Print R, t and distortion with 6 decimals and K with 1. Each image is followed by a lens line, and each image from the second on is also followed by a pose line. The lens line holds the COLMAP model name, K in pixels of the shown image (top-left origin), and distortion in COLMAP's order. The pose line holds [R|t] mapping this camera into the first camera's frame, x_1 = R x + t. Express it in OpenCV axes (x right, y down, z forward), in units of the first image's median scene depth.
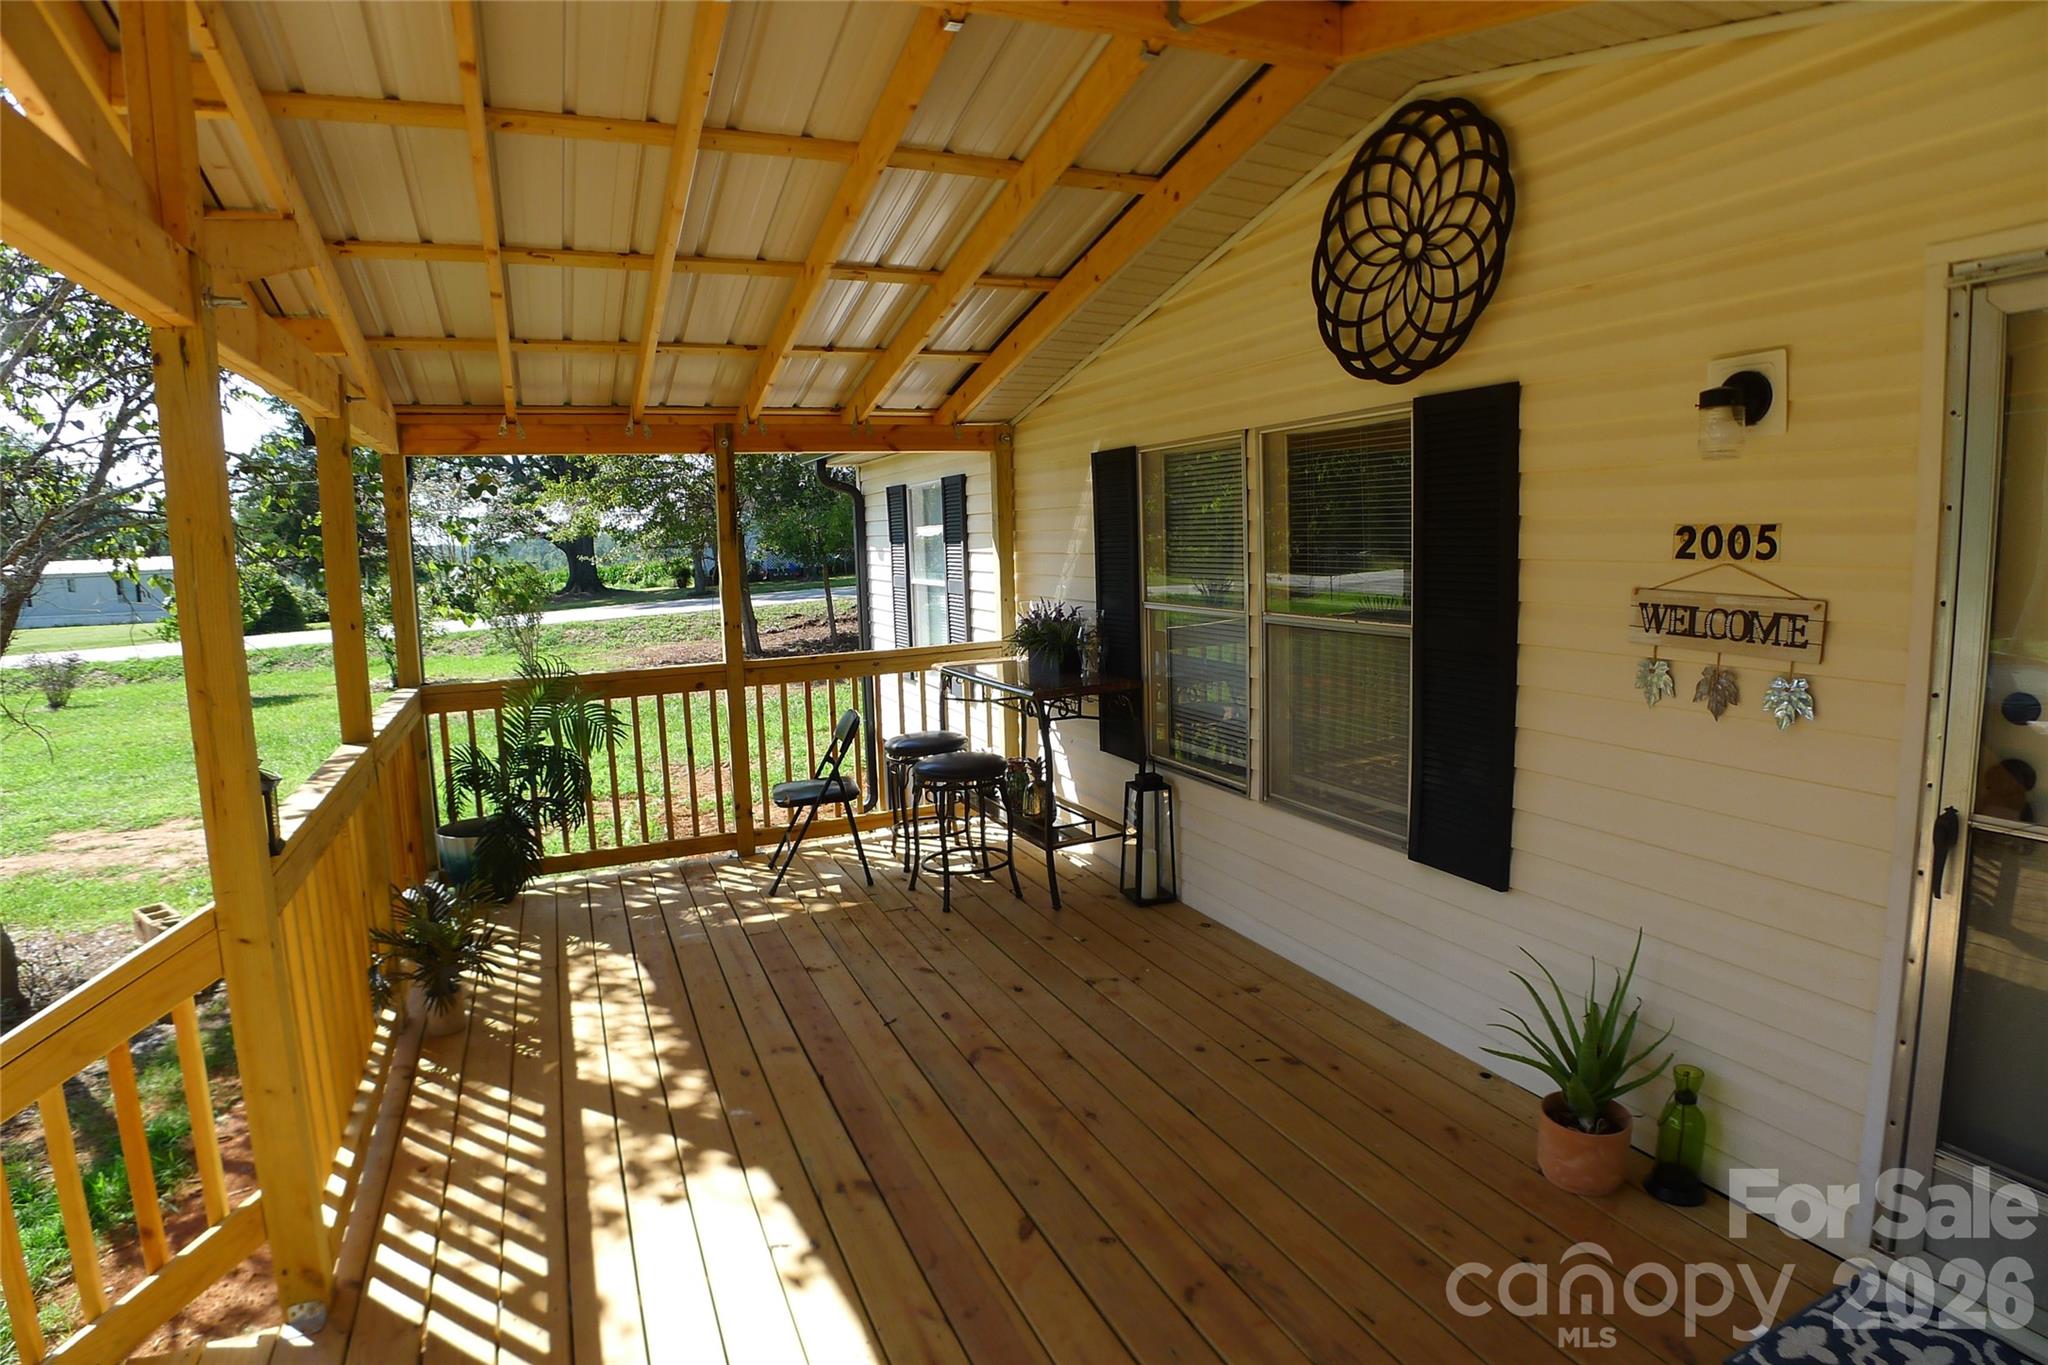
lens RADIAL K [[1071.9, 0, 1028.7], [0, 1071.9, 675.1], [0, 0, 1]] dist [-0.107439, 0.030944]
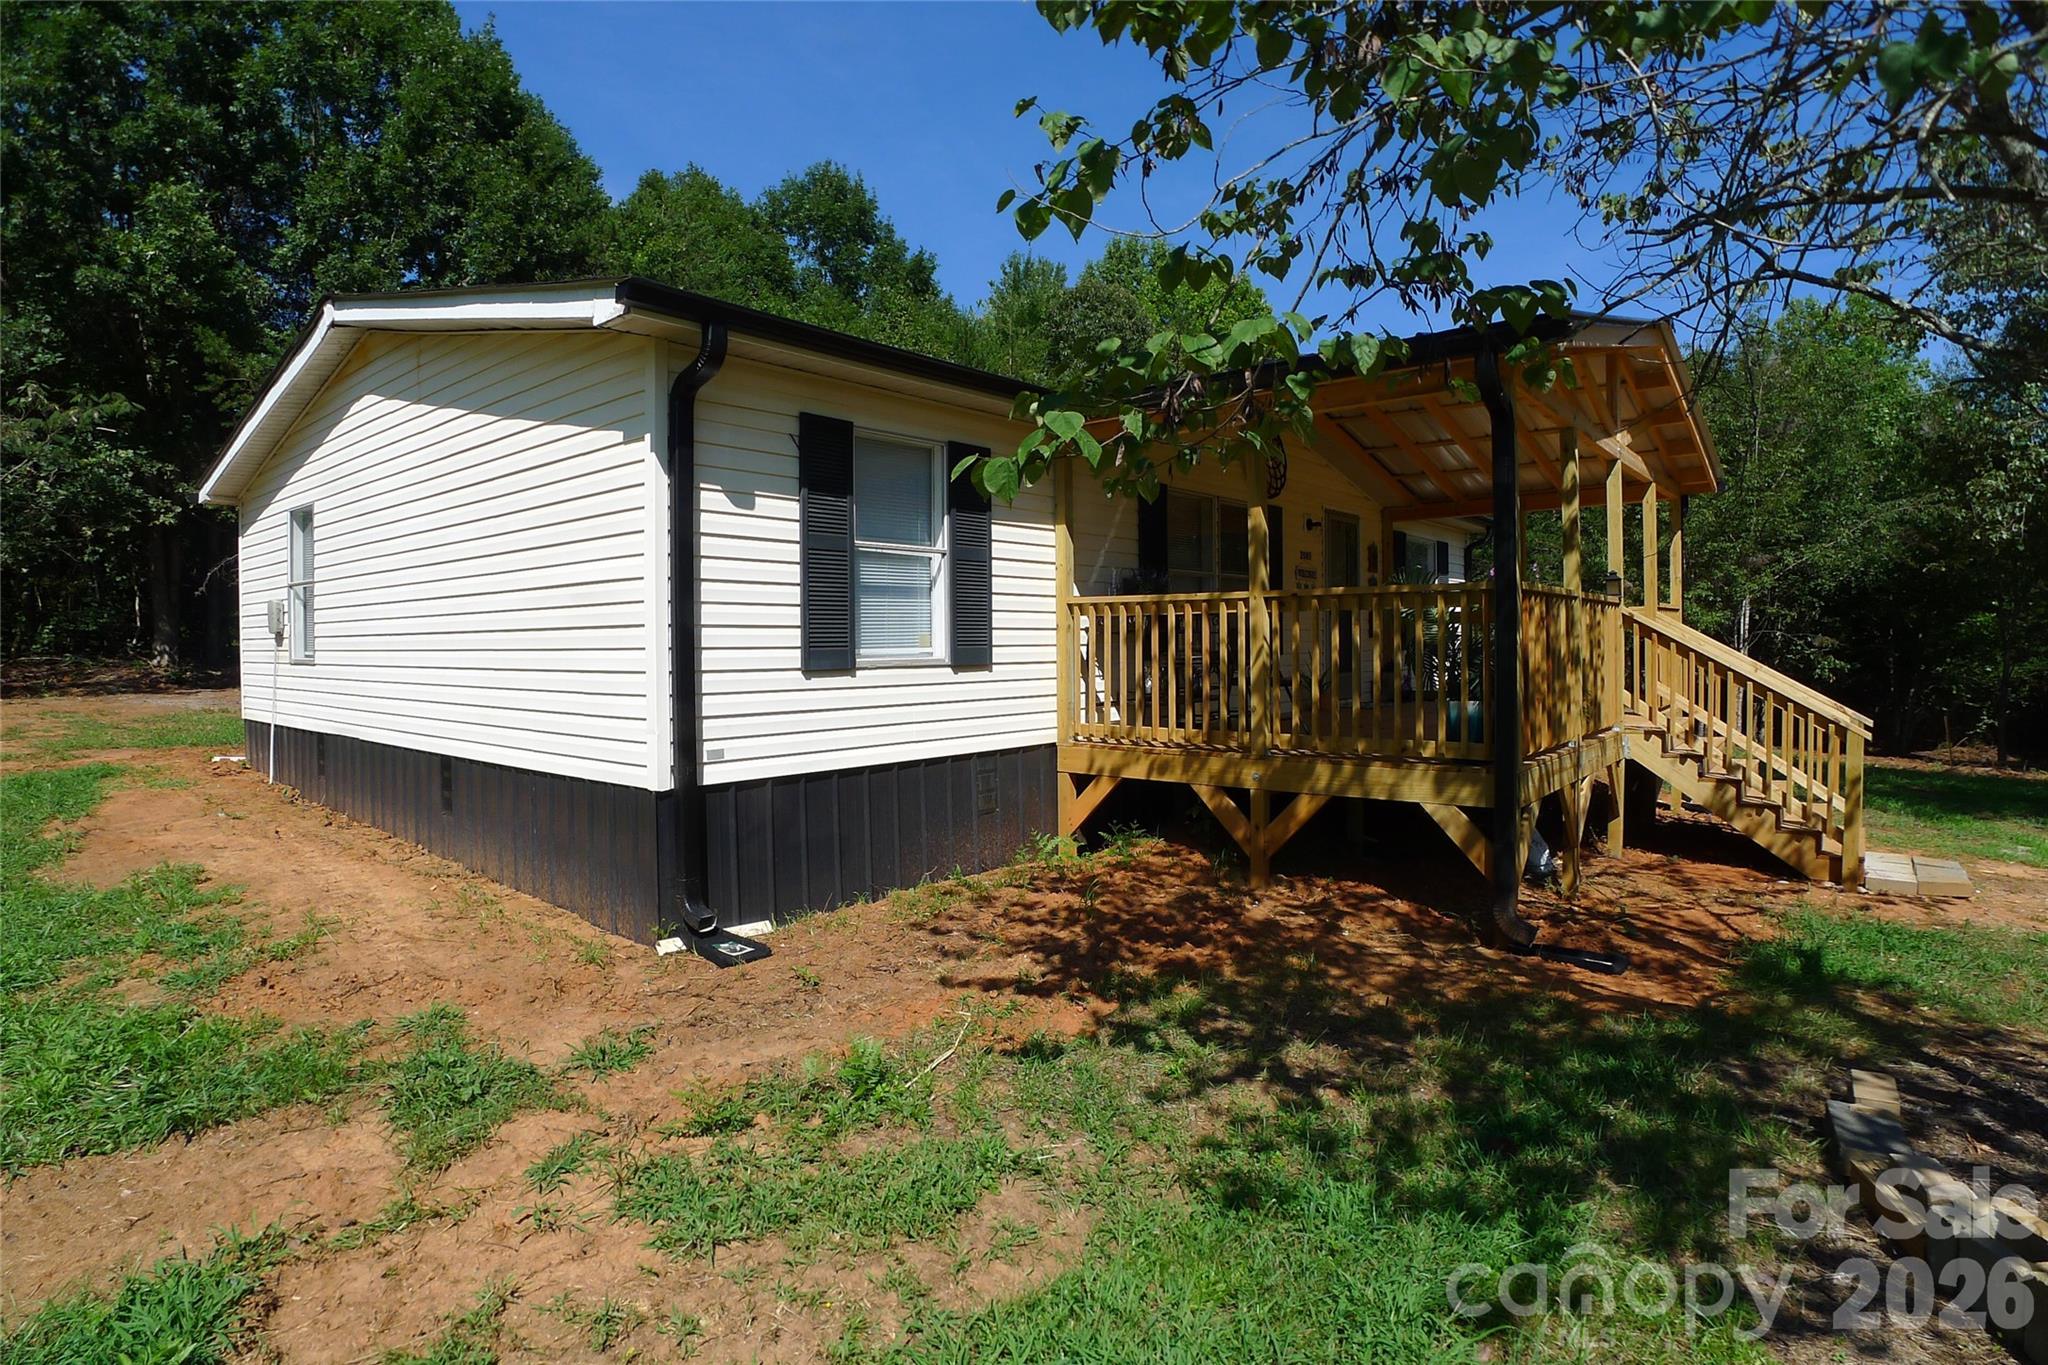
lens RADIAL K [[1071.9, 0, 1023.8], [0, 1071.9, 672.1], [0, 0, 1]] dist [-0.107439, 0.030944]
pose [[-0.434423, 0.008630, 0.900667, -2.282600], [0.139728, 0.988494, 0.057924, -0.055485], [-0.889805, 0.151012, -0.430631, 3.236973]]
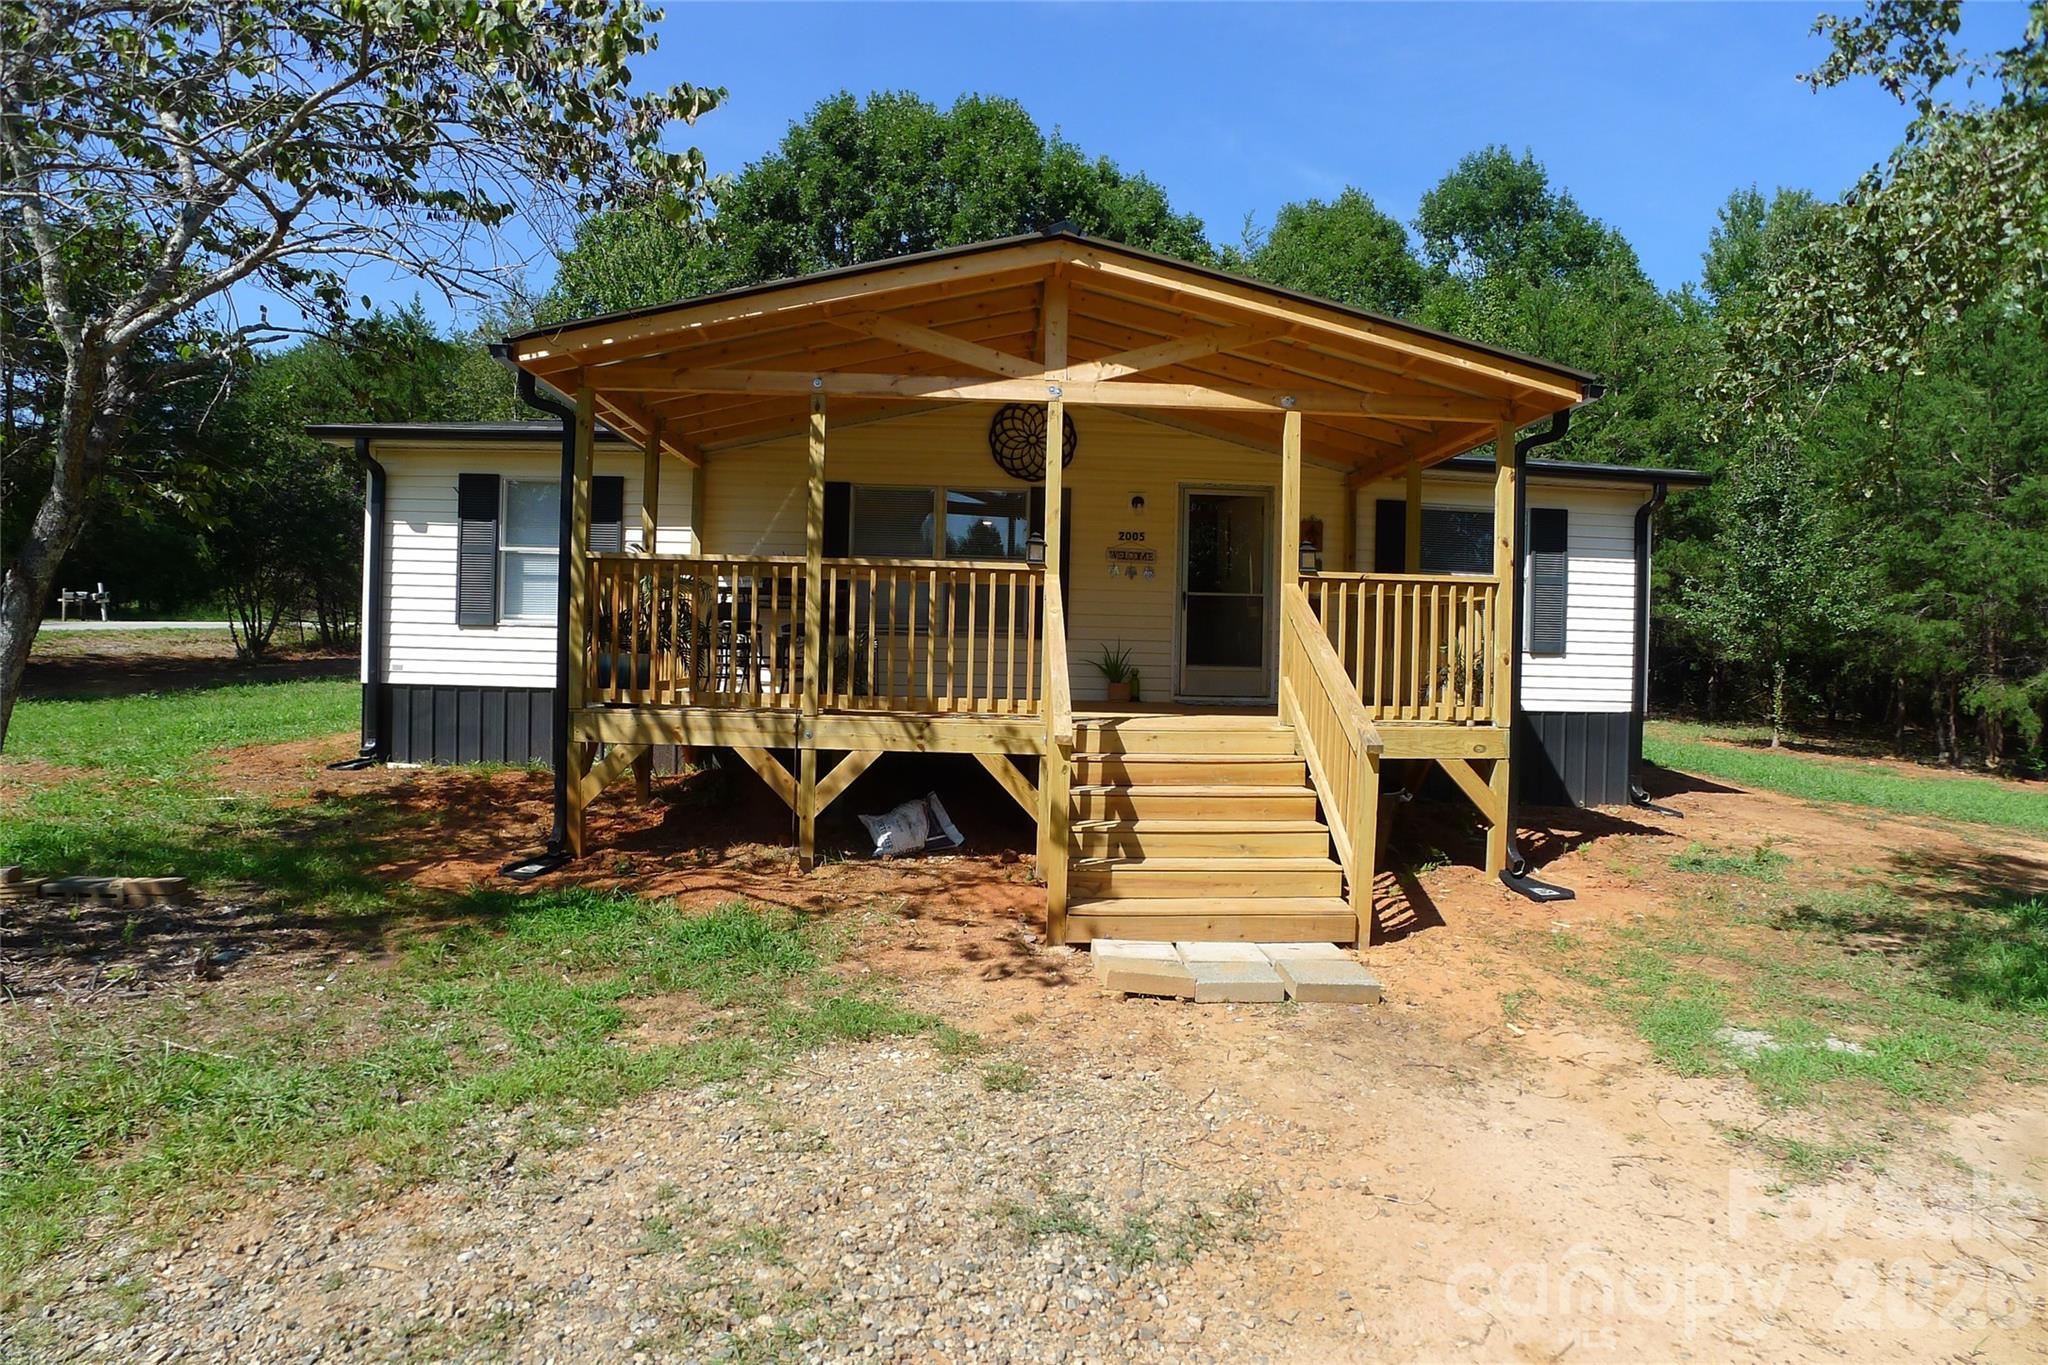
lens RADIAL K [[1071.9, 0, 1031.0], [0, 1071.9, 675.0], [0, 0, 1]] dist [-0.107439, 0.030944]
pose [[0.356300, 0.018536, 0.934188, -2.746416], [0.087807, 0.994714, -0.053226, 0.489477], [-0.930237, 0.100993, 0.352789, -0.070362]]
